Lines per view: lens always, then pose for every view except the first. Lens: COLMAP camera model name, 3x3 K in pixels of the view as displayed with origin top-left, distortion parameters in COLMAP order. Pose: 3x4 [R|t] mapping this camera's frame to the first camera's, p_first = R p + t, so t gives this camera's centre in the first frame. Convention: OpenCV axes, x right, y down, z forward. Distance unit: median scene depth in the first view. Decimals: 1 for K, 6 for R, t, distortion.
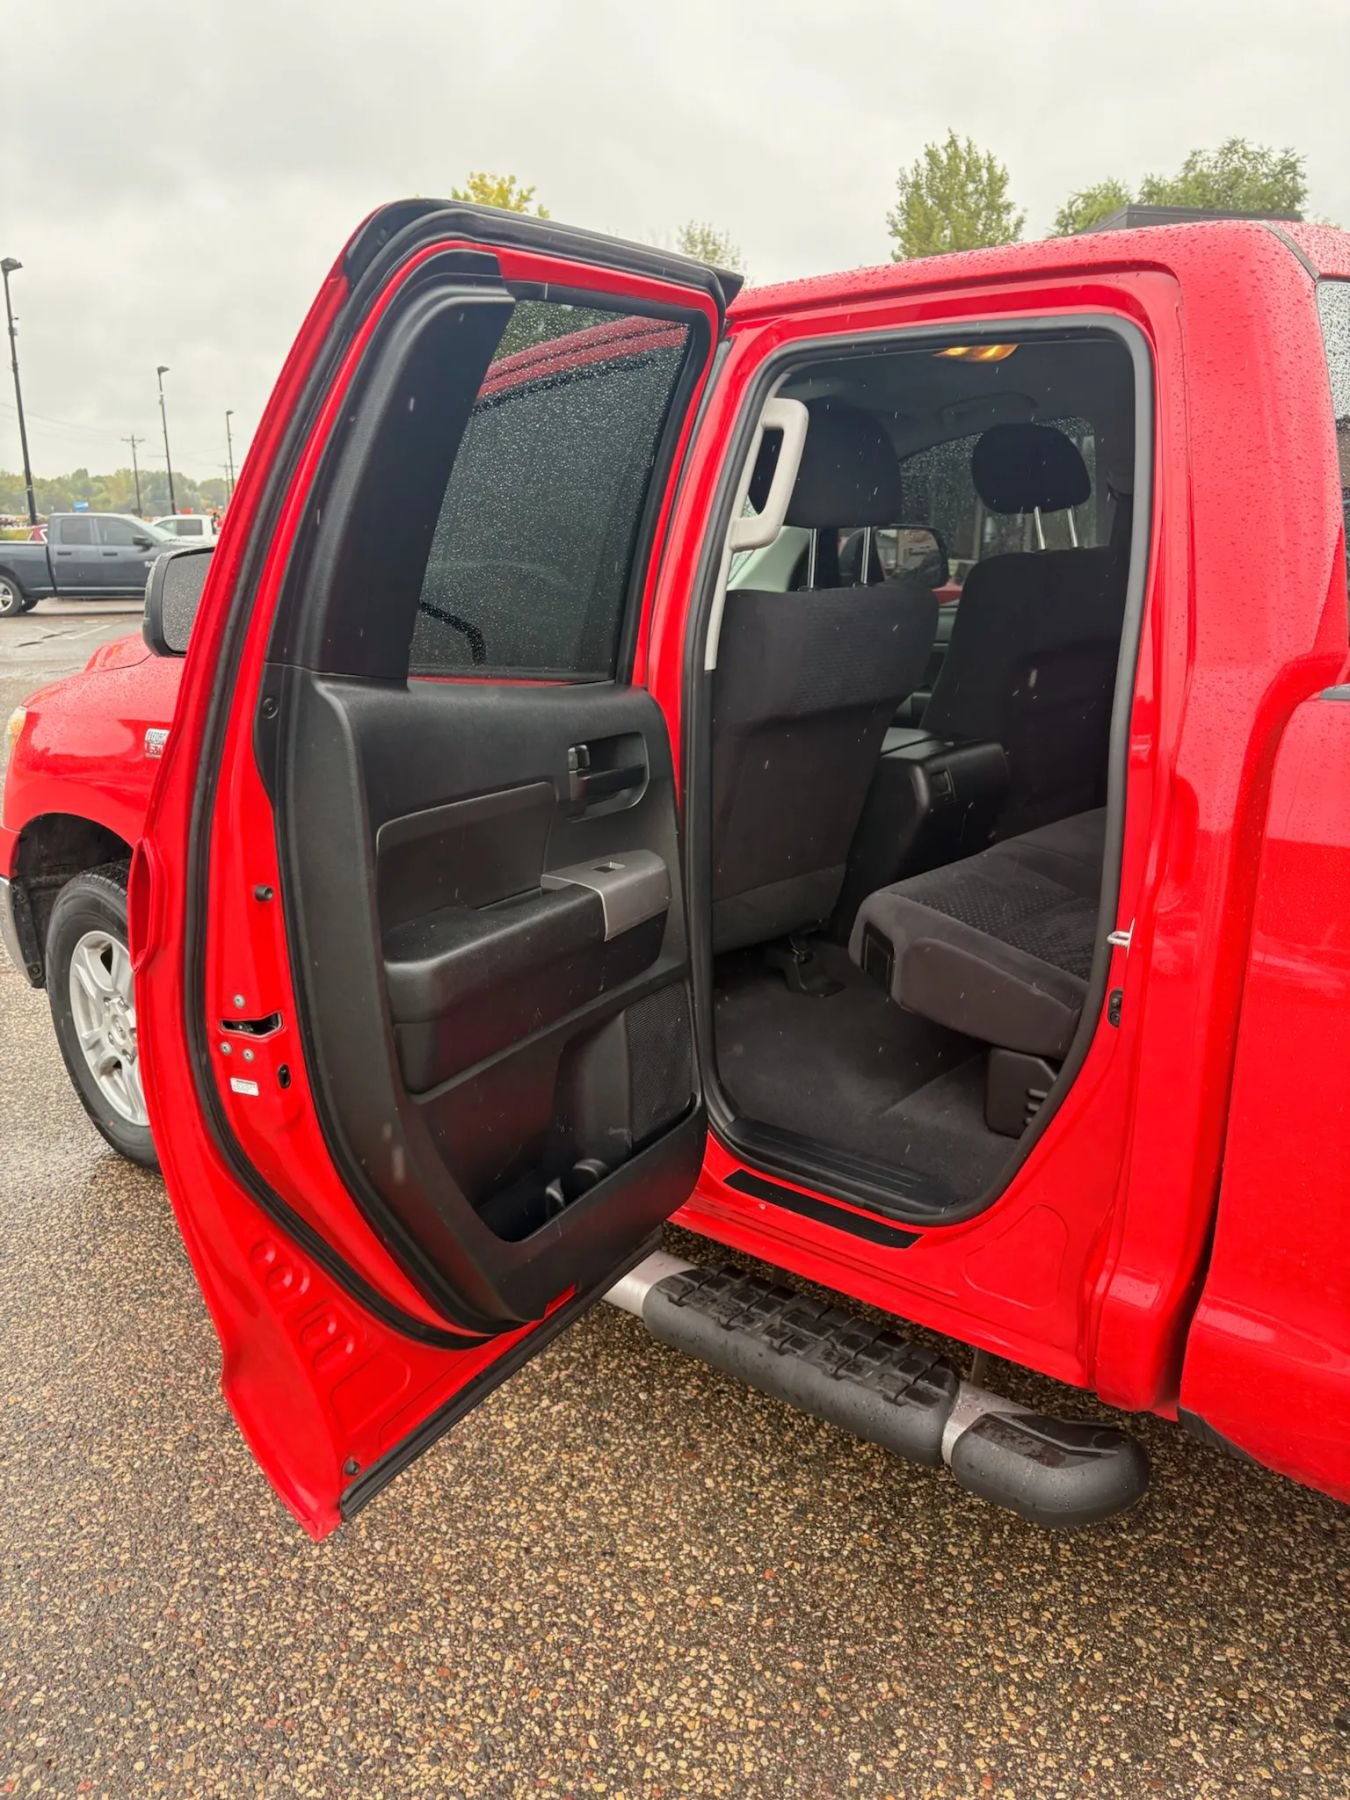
lens RADIAL K [[1373.7, 0, 676.8], [0, 1373.7, 931.5], [0, 0, 1]] dist [0.039899, -0.044190]
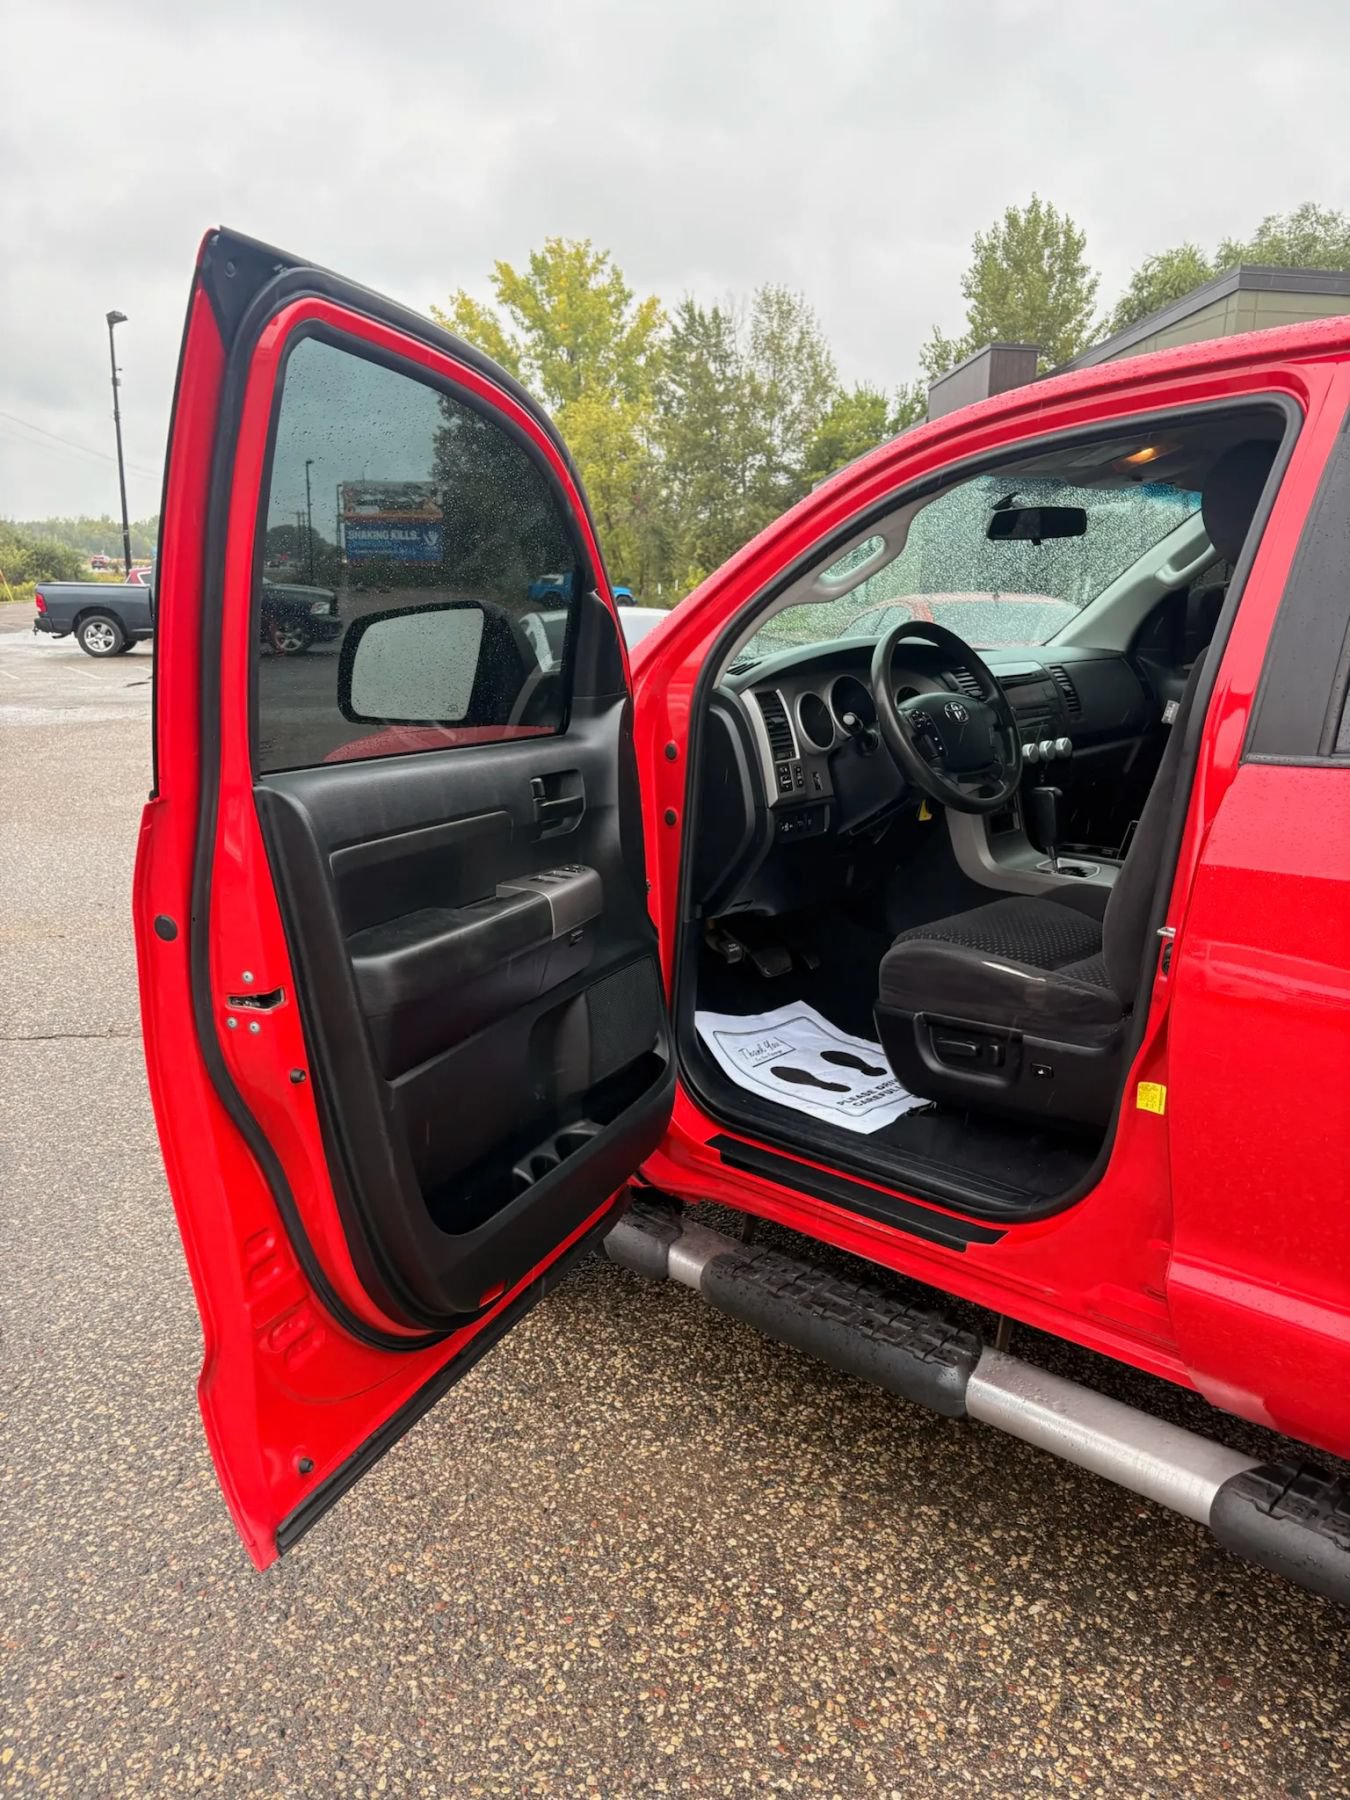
lens RADIAL K [[1373.7, 0, 679.5], [0, 1373.7, 898.2], [0, 0, 1]] dist [0.039899, -0.044190]
pose [[0.999206, 0.019962, -0.034482, -0.289855], [-0.021859, 0.998217, -0.055551, -0.037468], [0.033312, 0.056261, 0.997860, 0.125193]]
